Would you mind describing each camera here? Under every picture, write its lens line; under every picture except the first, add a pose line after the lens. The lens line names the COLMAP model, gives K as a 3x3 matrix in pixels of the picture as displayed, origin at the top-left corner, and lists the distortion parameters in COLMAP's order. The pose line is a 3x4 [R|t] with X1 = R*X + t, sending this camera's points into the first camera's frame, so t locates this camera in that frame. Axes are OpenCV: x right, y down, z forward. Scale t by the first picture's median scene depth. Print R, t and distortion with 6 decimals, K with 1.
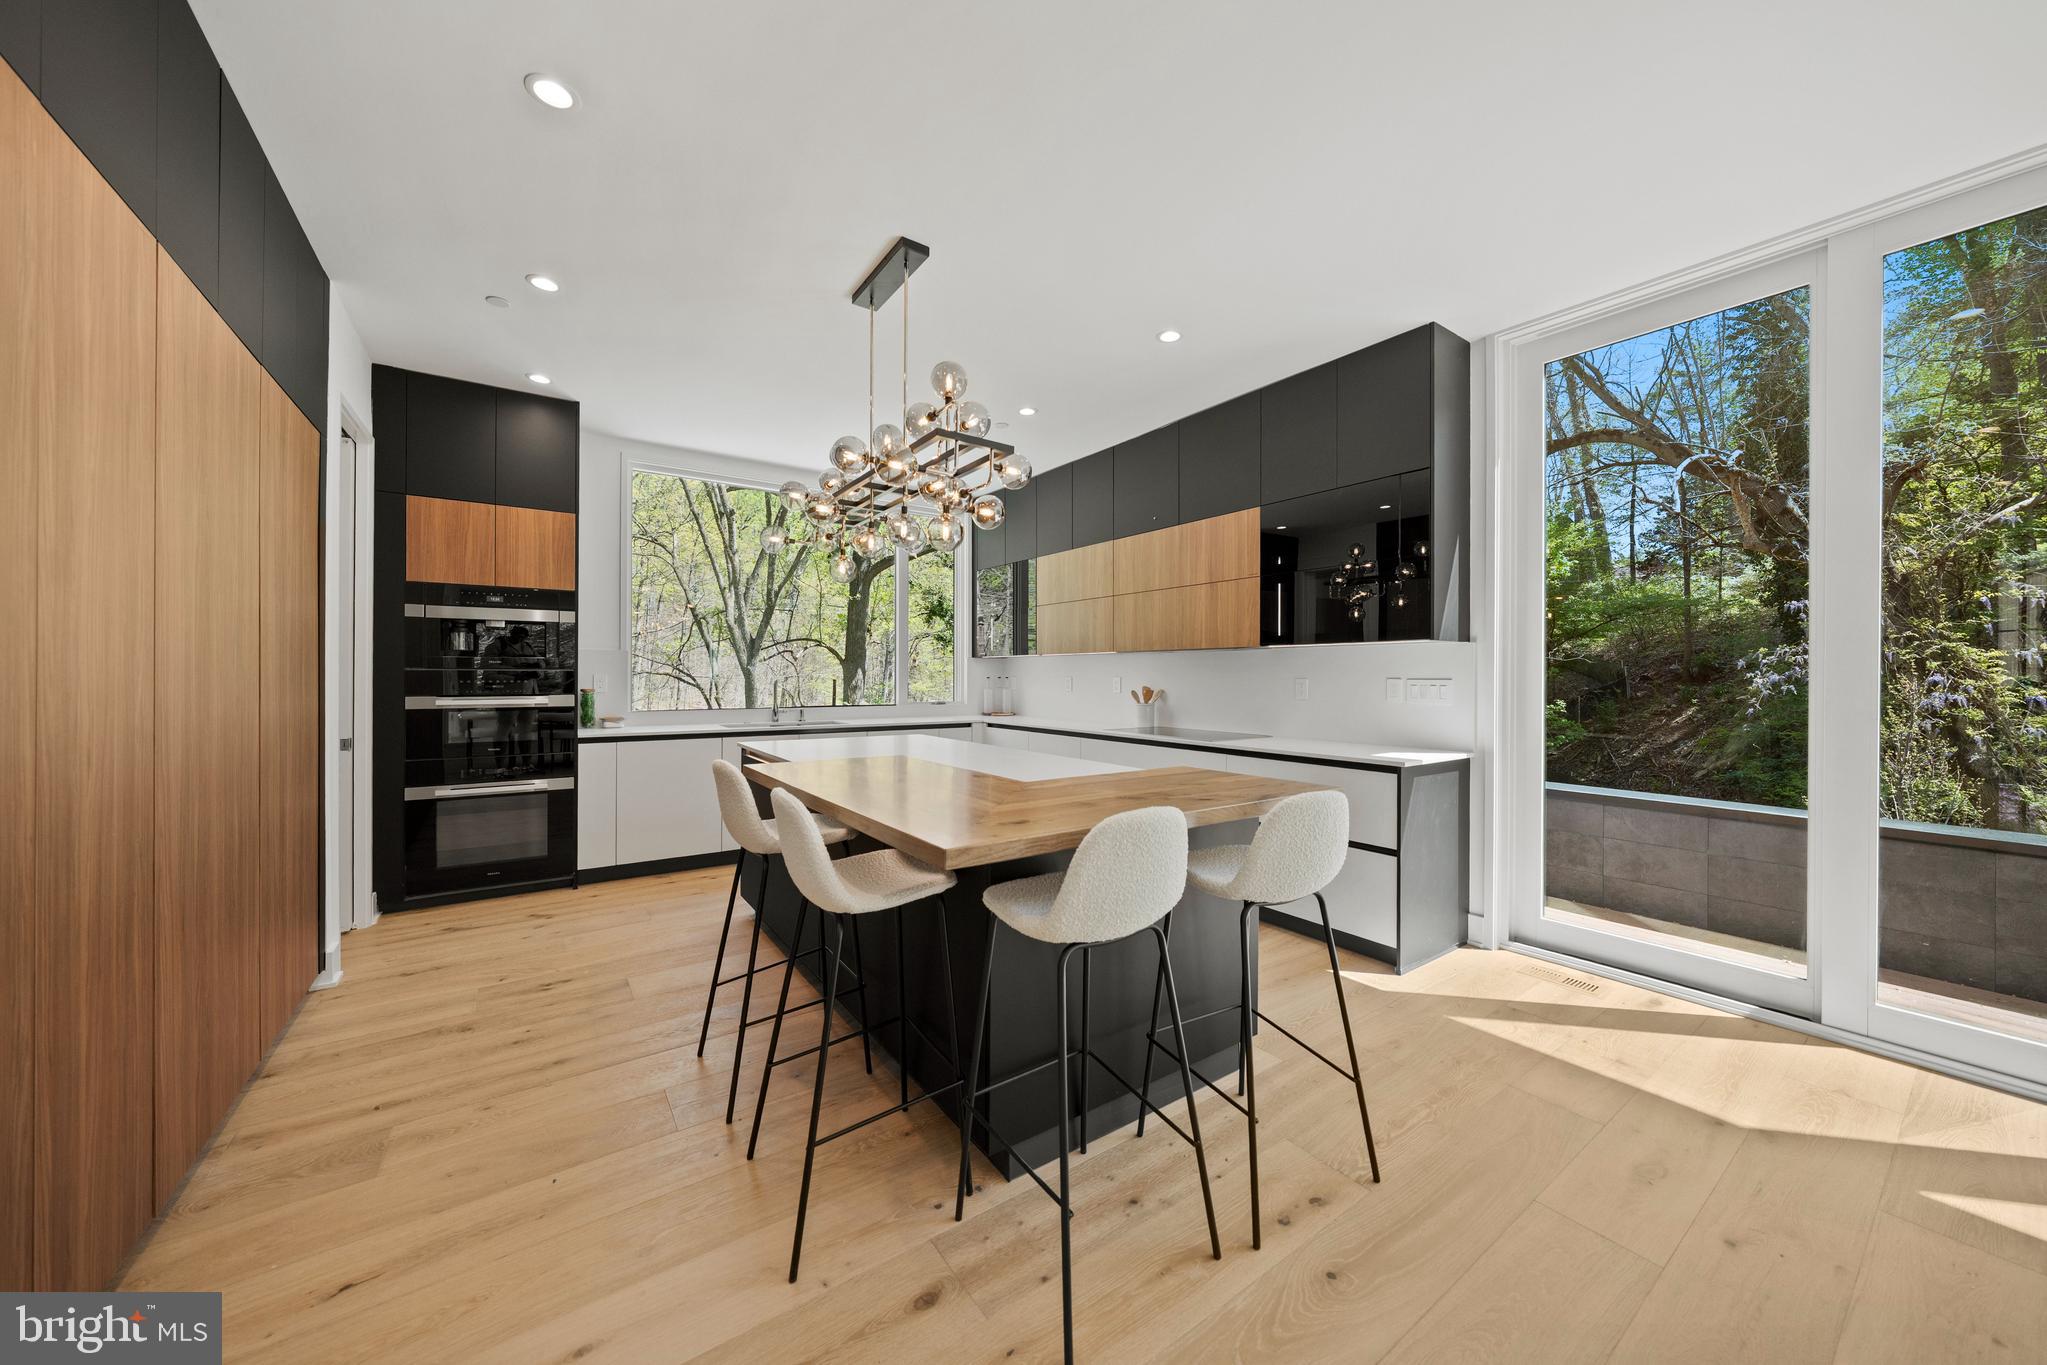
lens RADIAL K [[699.6, 0, 1010.5], [0, 699.6, 683.6], [0, 0, 1]] dist [0.000036, 0.000200]
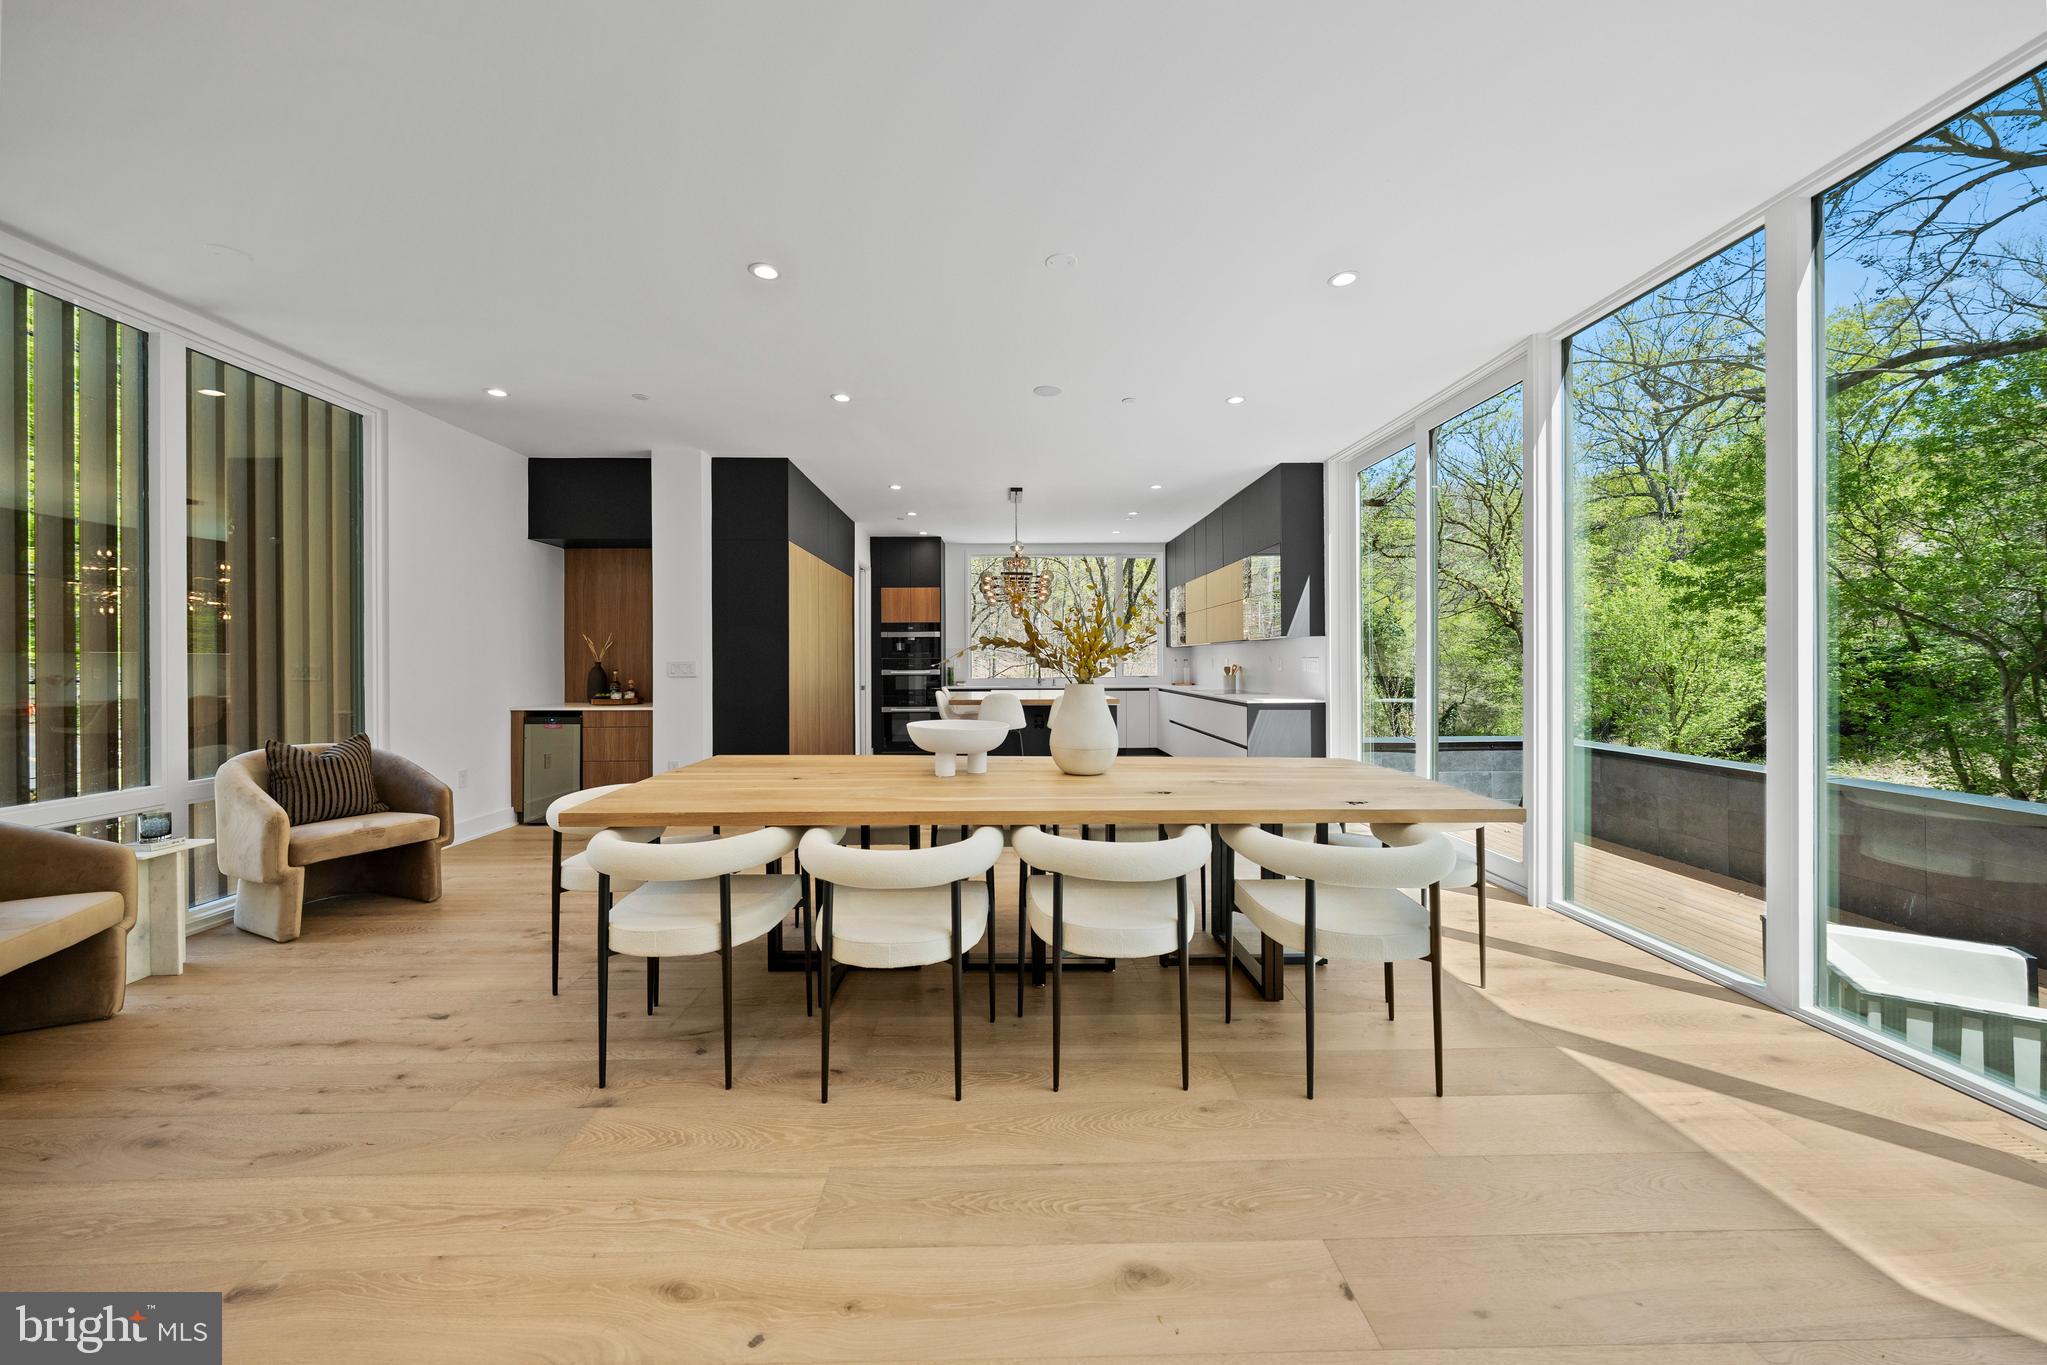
lens RADIAL K [[699.6, 0, 1033.6], [0, 699.6, 667.2], [0, 0, 1]] dist [0.000036, 0.000200]
pose [[0.831143, -0.006661, -0.556019, 0.882069], [0.001847, 0.999956, -0.009219, 0.031361], [0.556056, 0.006635, 0.831119, -0.696163]]
